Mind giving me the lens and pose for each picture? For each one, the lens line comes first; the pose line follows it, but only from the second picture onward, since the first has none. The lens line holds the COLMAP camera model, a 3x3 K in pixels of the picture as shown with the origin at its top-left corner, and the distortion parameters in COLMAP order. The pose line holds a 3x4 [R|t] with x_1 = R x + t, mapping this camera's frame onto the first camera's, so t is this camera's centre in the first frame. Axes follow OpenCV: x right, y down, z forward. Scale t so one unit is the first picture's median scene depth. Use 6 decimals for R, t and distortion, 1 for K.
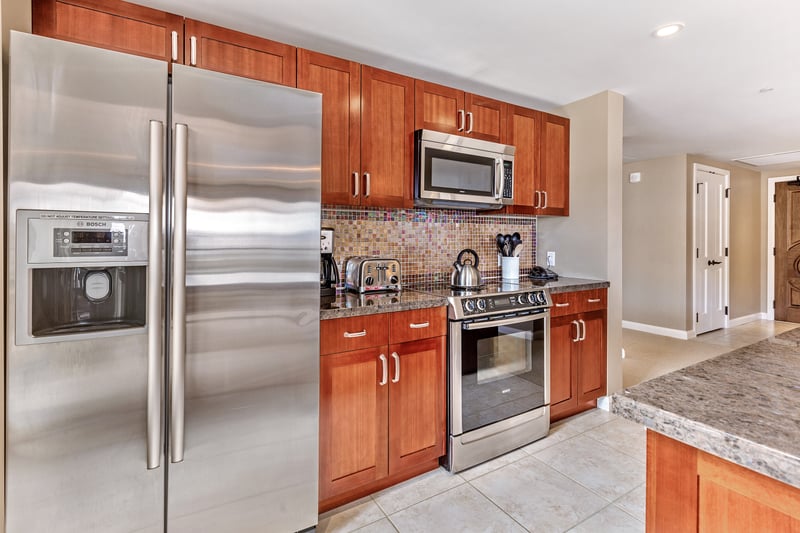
lens RADIAL K [[377.6, 0, 401.0], [0, 377.6, 240.5], [0, 0, 1]] dist [-0.001979, -0.000114]
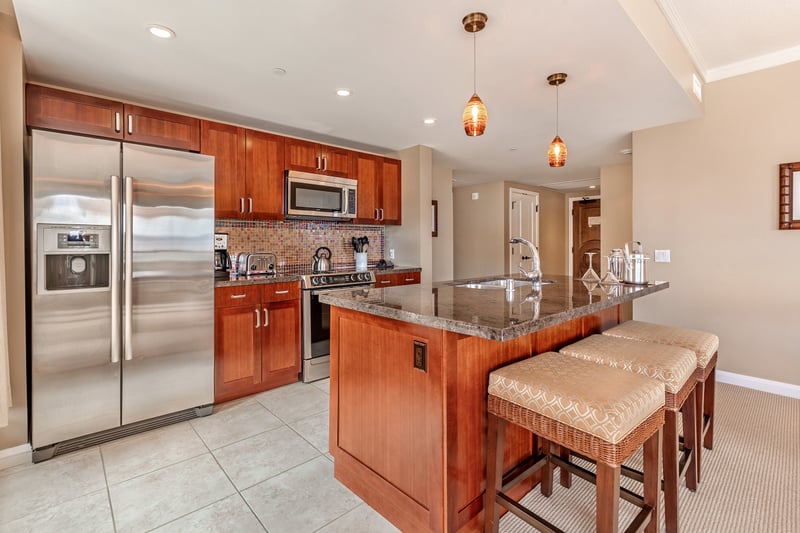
lens RADIAL K [[367.1, 0, 397.9], [0, 367.1, 246.1], [0, 0, 1]] dist [0.000168, 0.000210]
pose [[0.980672, -0.005112, 0.195591, 0.198283], [0.004370, 0.999982, 0.004226, 0.015682], [-0.195609, -0.003289, 0.980677, -0.574394]]
